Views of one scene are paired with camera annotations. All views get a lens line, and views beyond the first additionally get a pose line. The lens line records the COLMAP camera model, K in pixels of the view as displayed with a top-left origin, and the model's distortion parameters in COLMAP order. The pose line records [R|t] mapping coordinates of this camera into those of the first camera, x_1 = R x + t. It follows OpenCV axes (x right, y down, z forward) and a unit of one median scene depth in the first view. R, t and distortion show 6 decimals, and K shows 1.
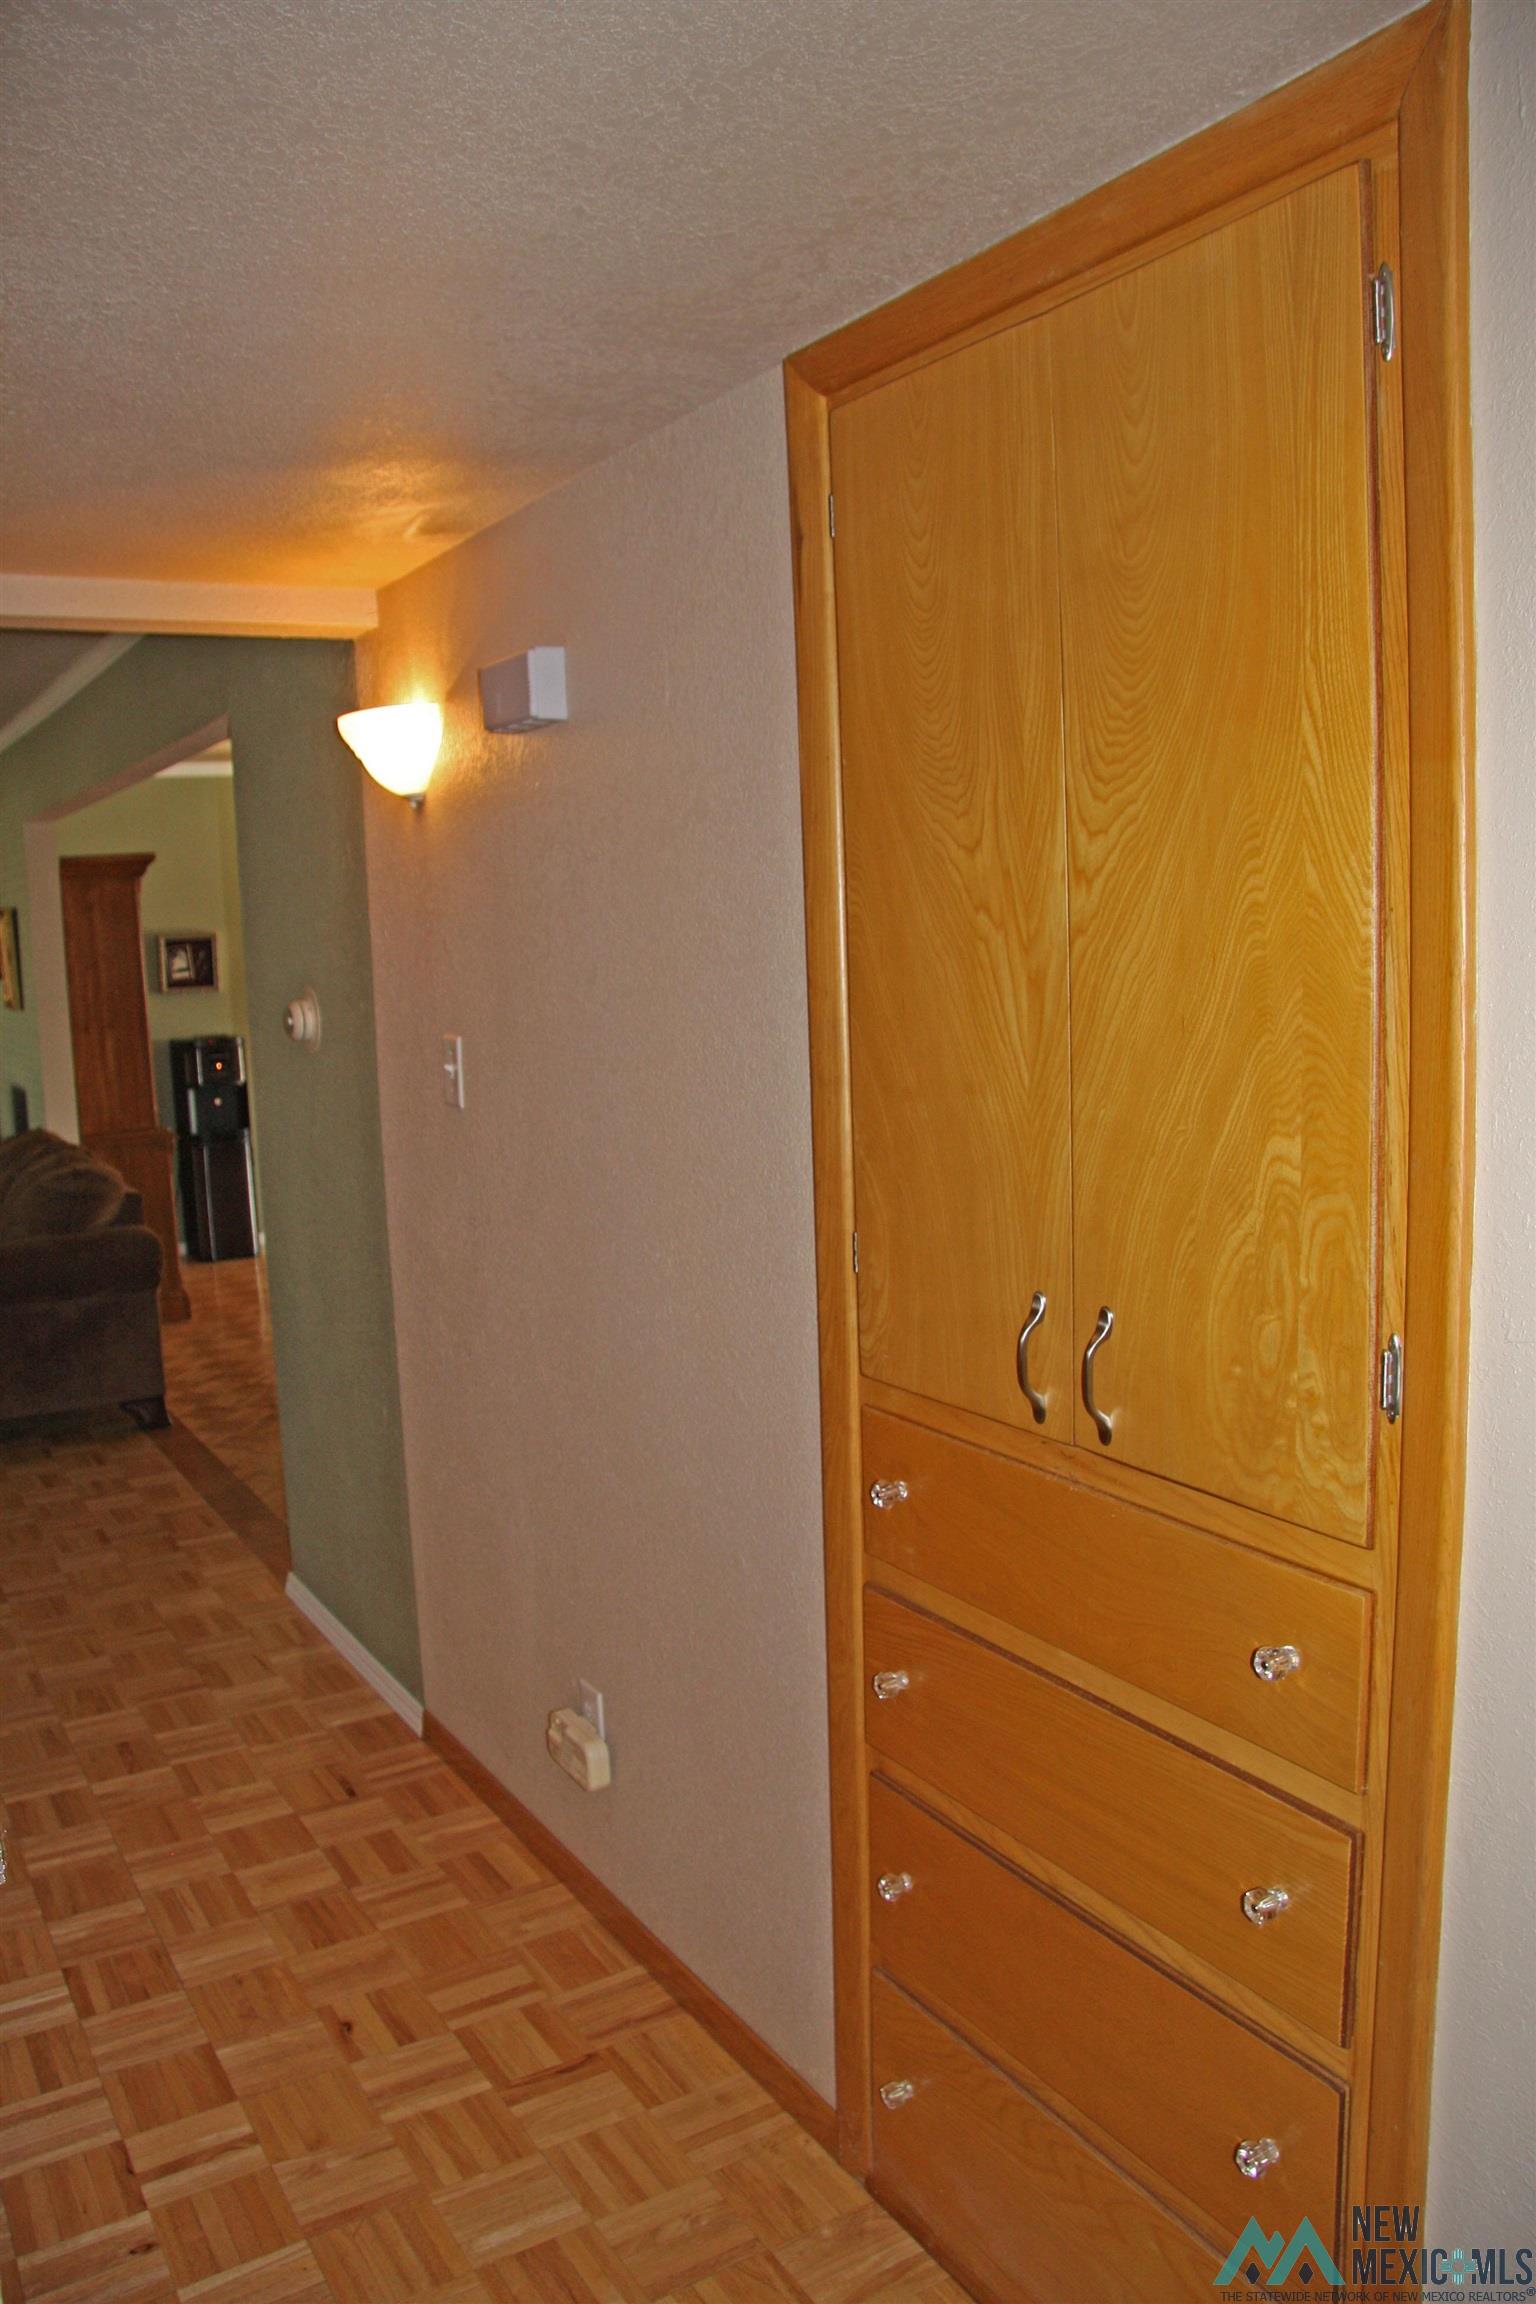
lens RADIAL K [[1777.3, 0, 768.0], [0, 1777.3, 1152.0], [0, 0, 1]] dist [-0.183210, 0.133295]
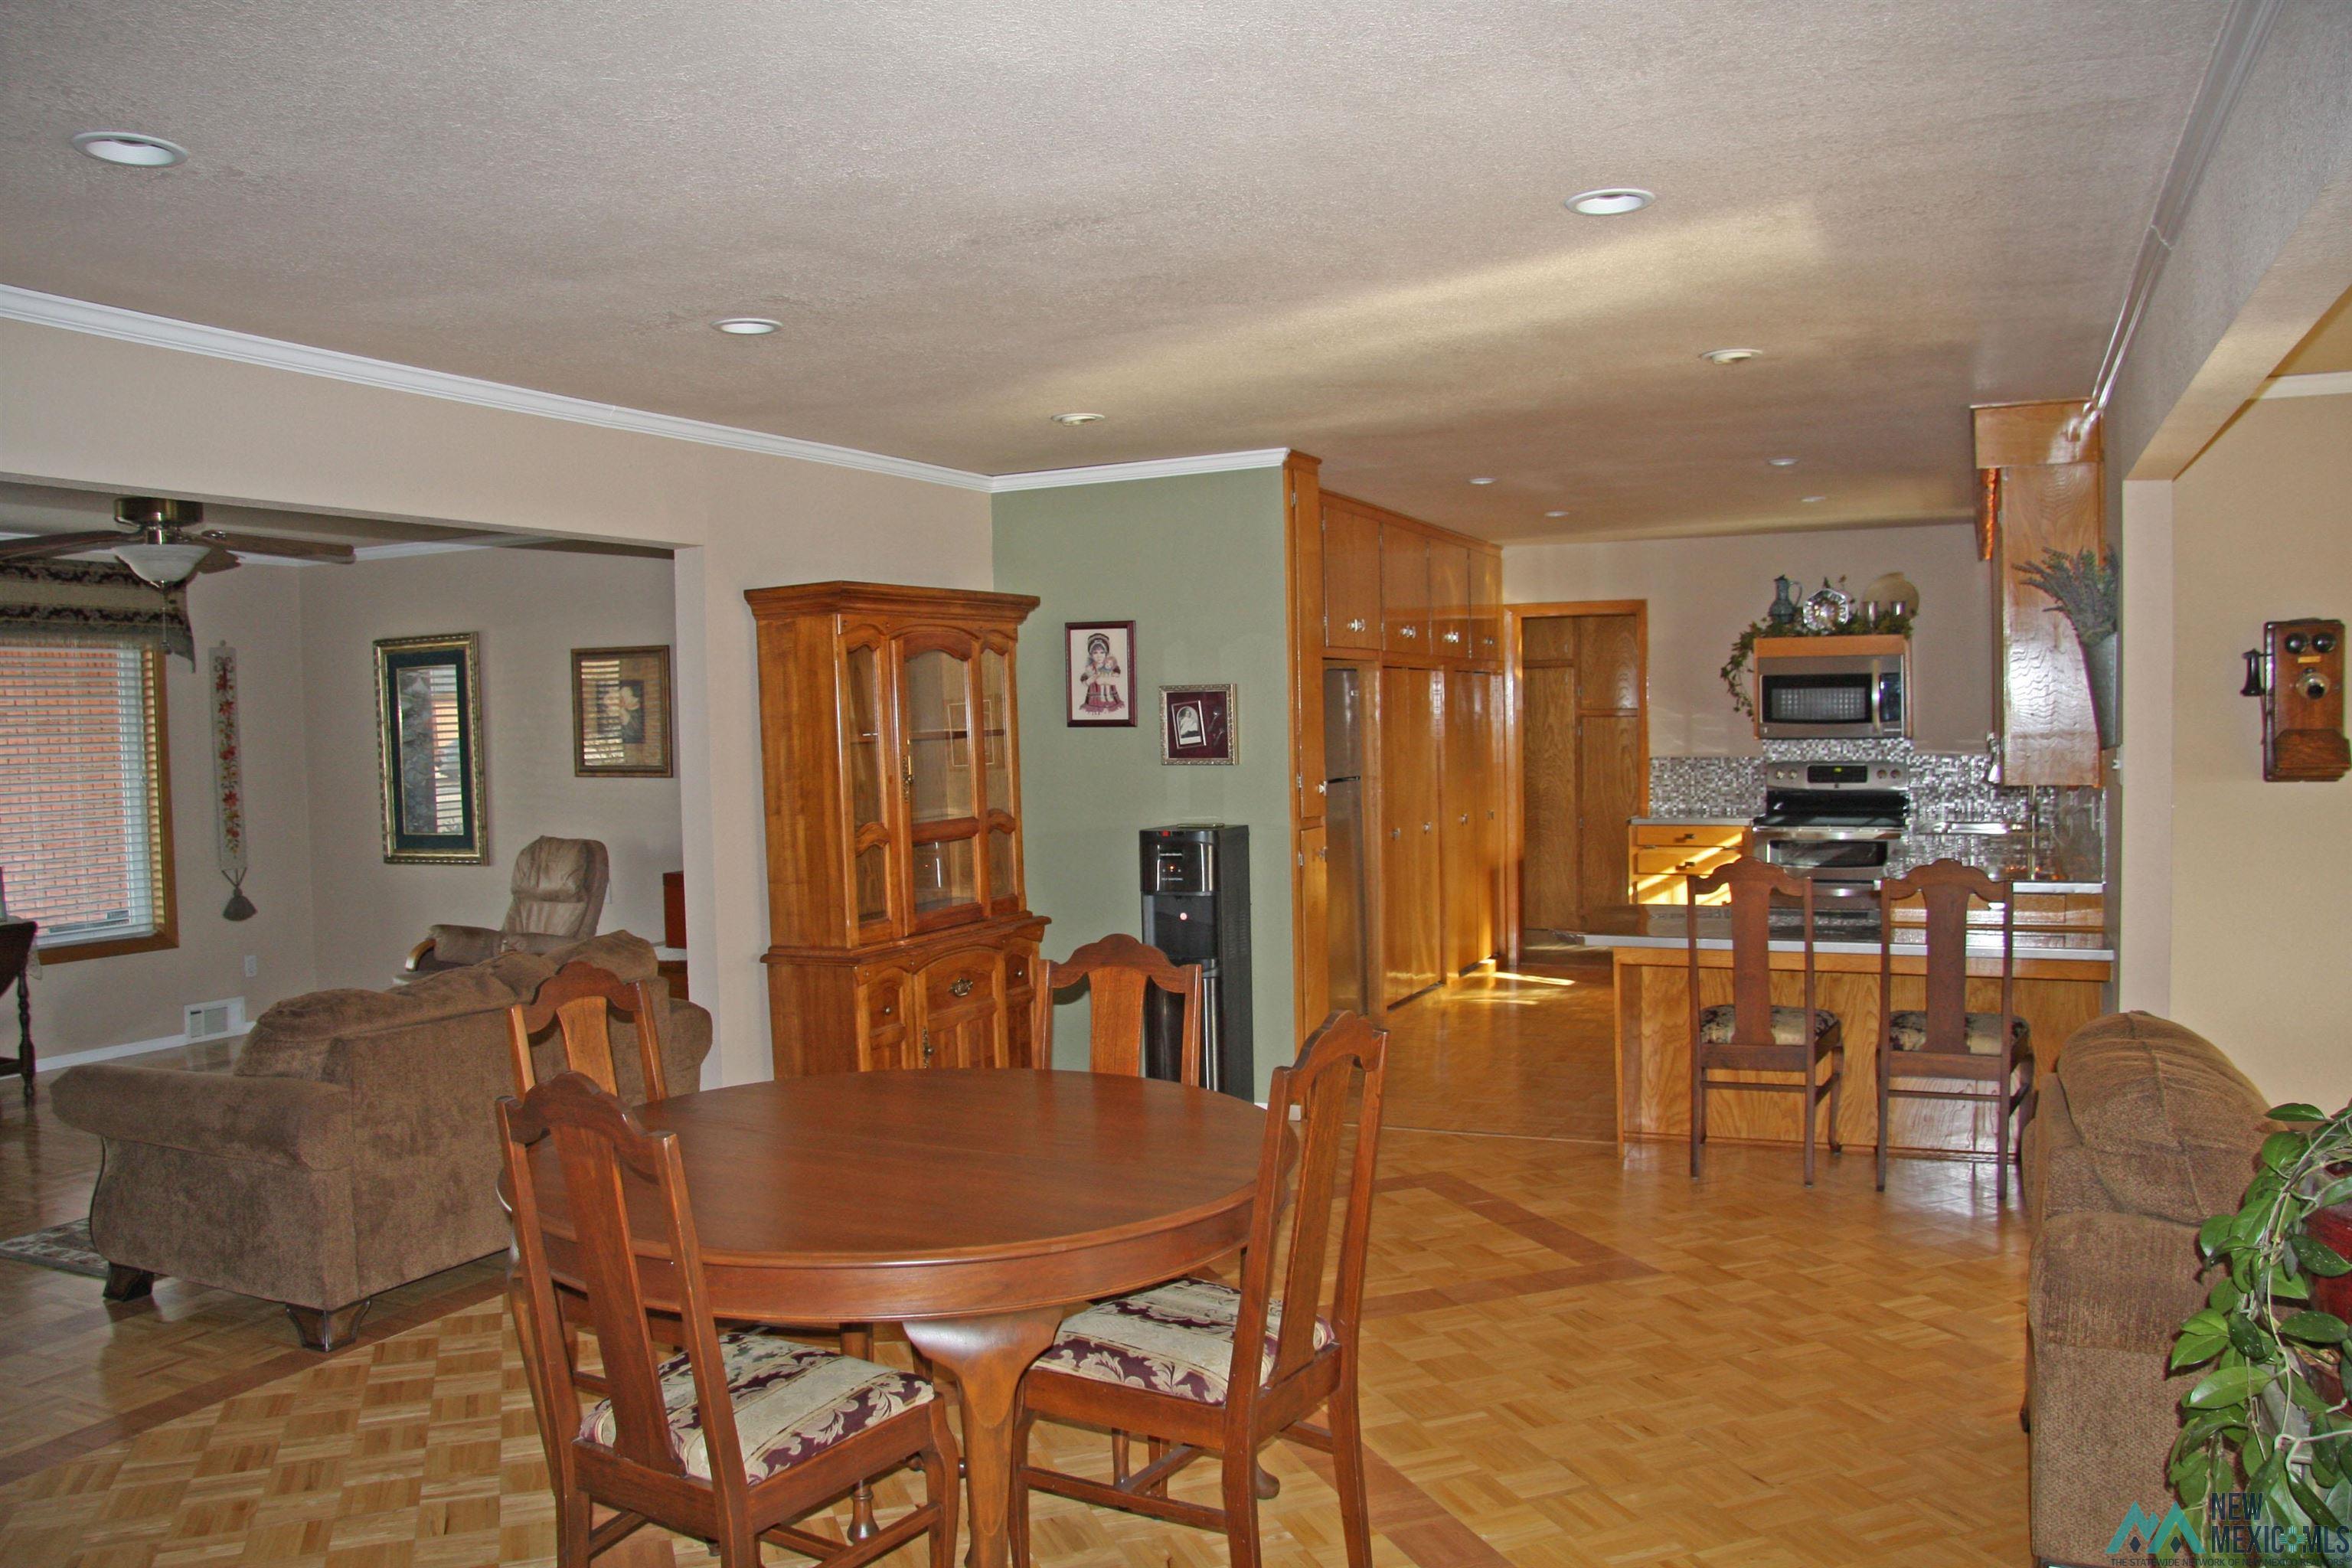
lens RADIAL K [[1814.3, 0, 1165.6], [0, 1814.3, 813.2], [0, 0, 1]] dist [-0.183210, 0.133295]
pose [[0.564228, 0.064772, -0.823074, 0.363994], [-0.103560, 0.994597, 0.007278, -0.092666], [0.819098, 0.081131, 0.567887, 0.681808]]
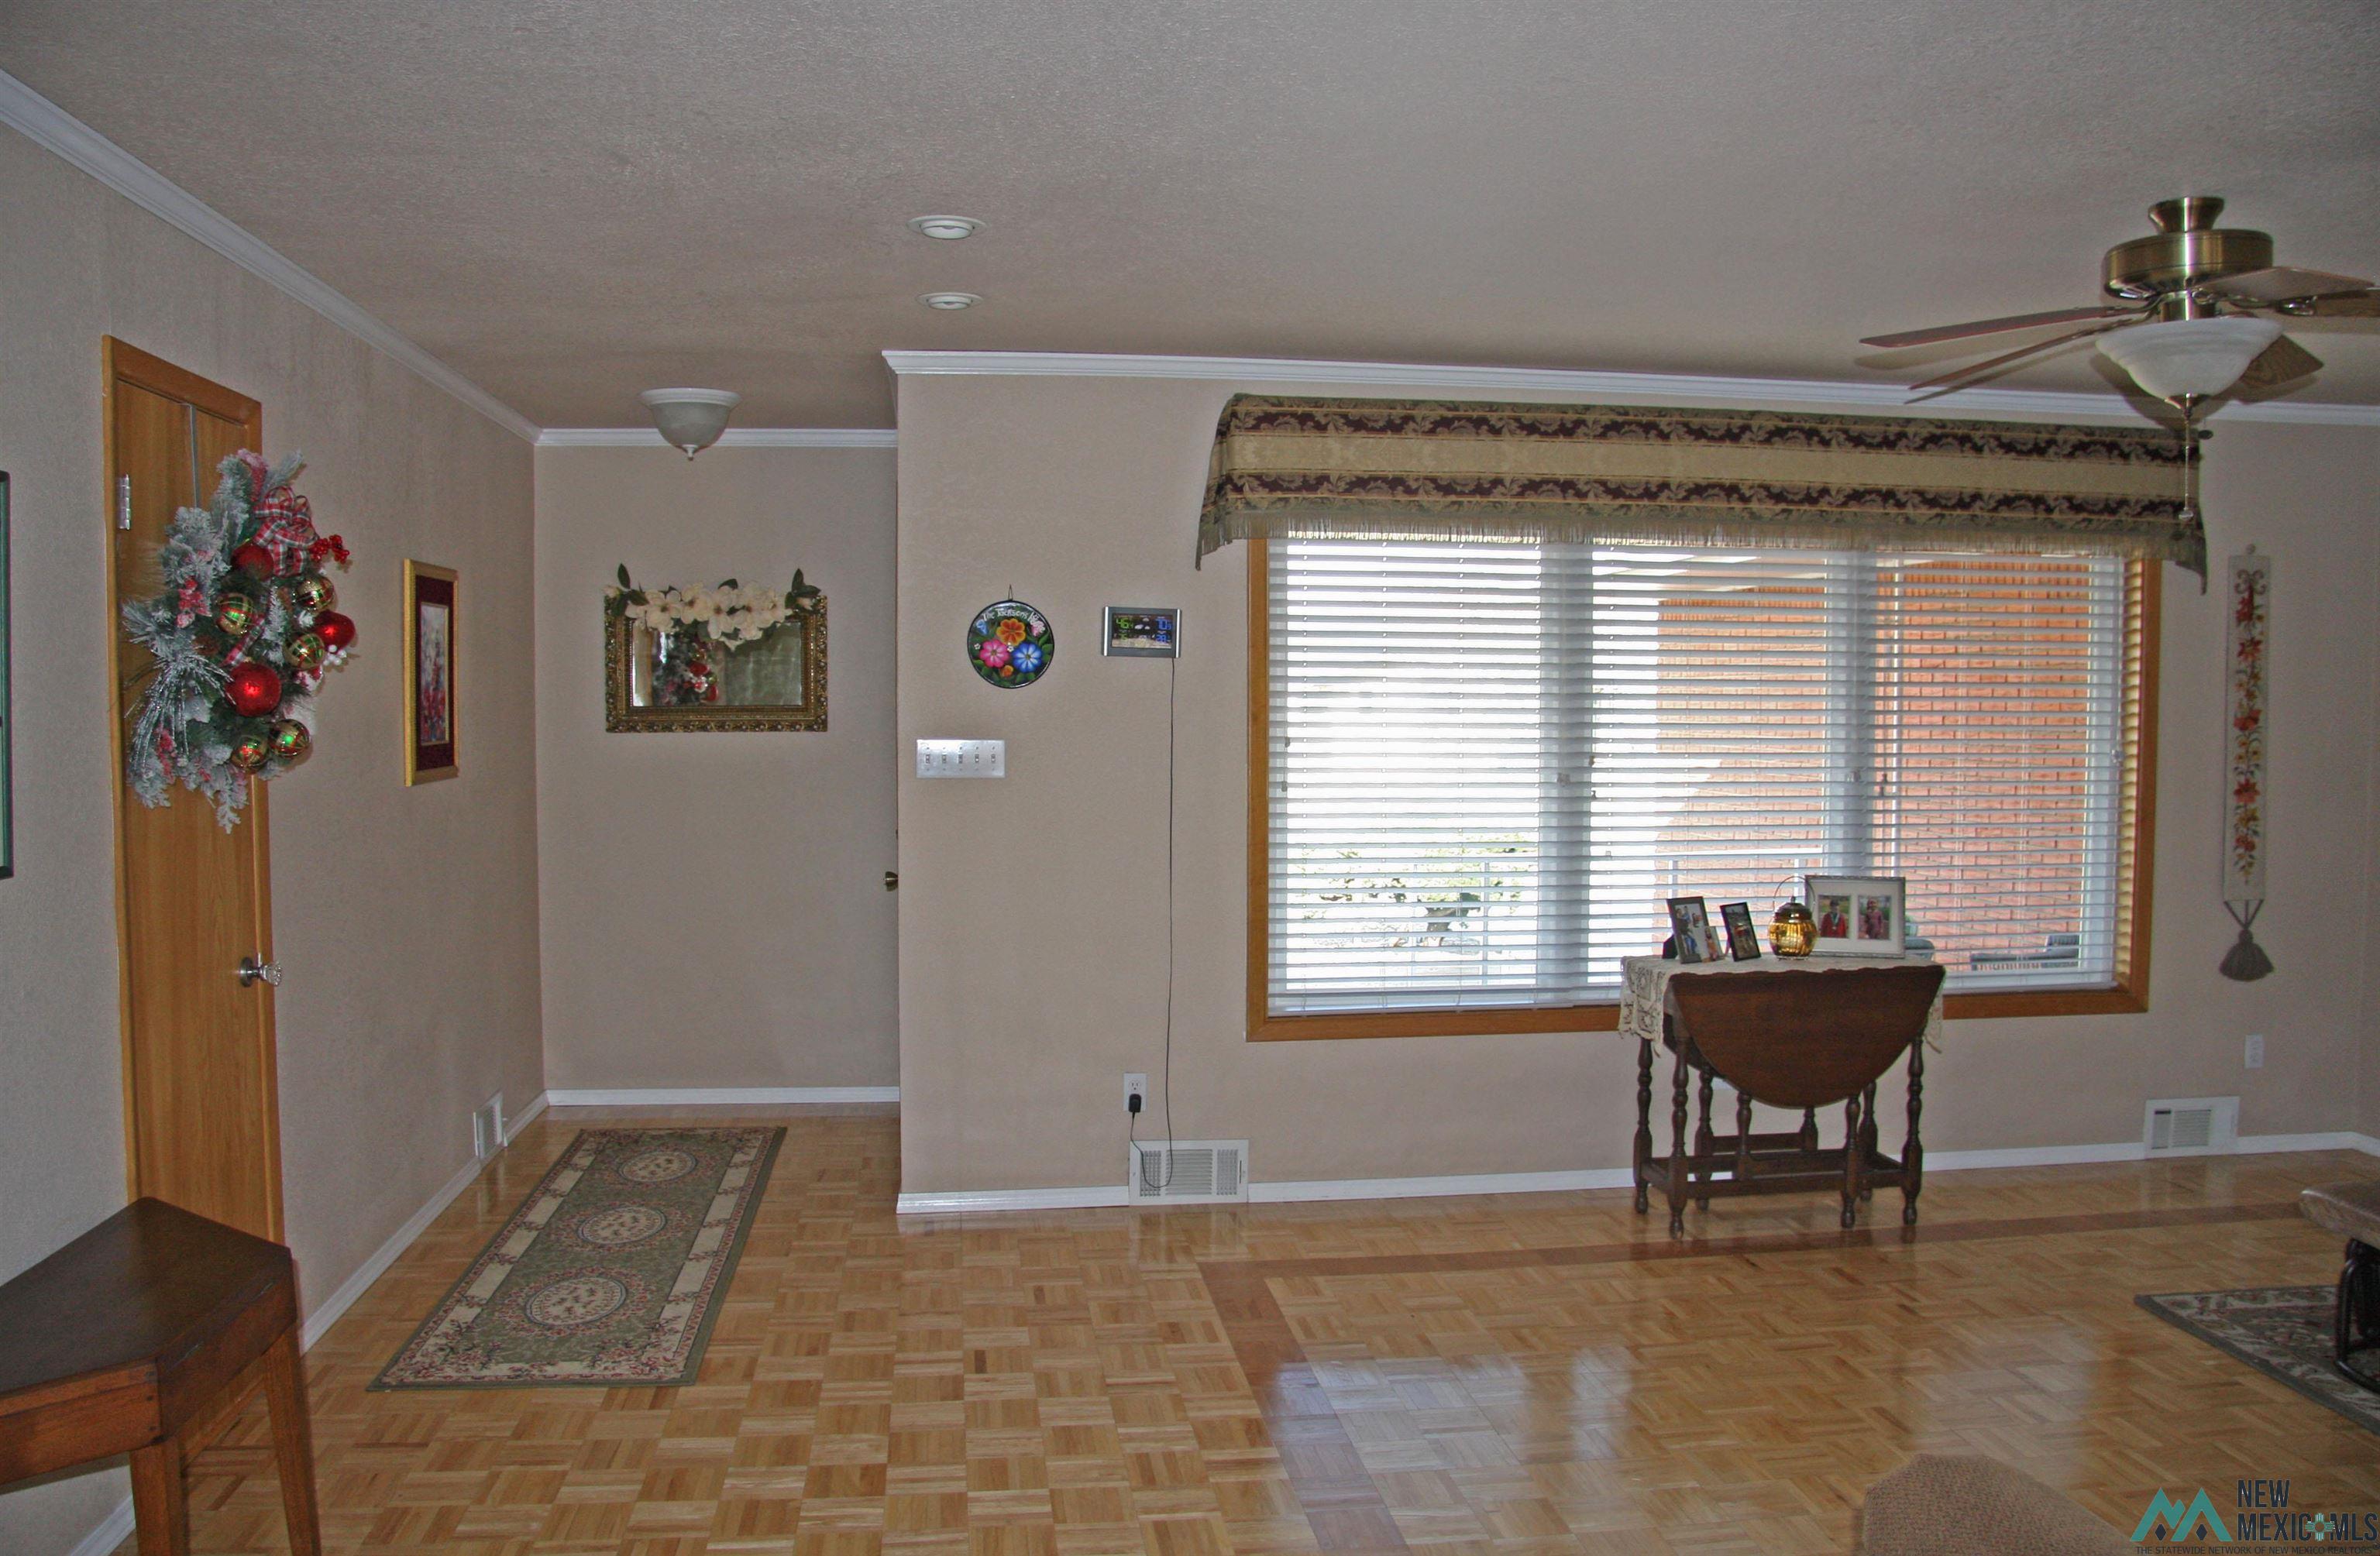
lens RADIAL K [[1849.0, 0, 1185.2], [0, 1849.0, 812.8], [0, 0, 1]] dist [-0.173978, 0.129143]
pose [[-0.396844, 0.088118, -0.913647, -0.095102], [-0.104881, 0.984509, 0.140508, -0.077823], [0.911875, 0.151584, -0.381454, 0.704480]]
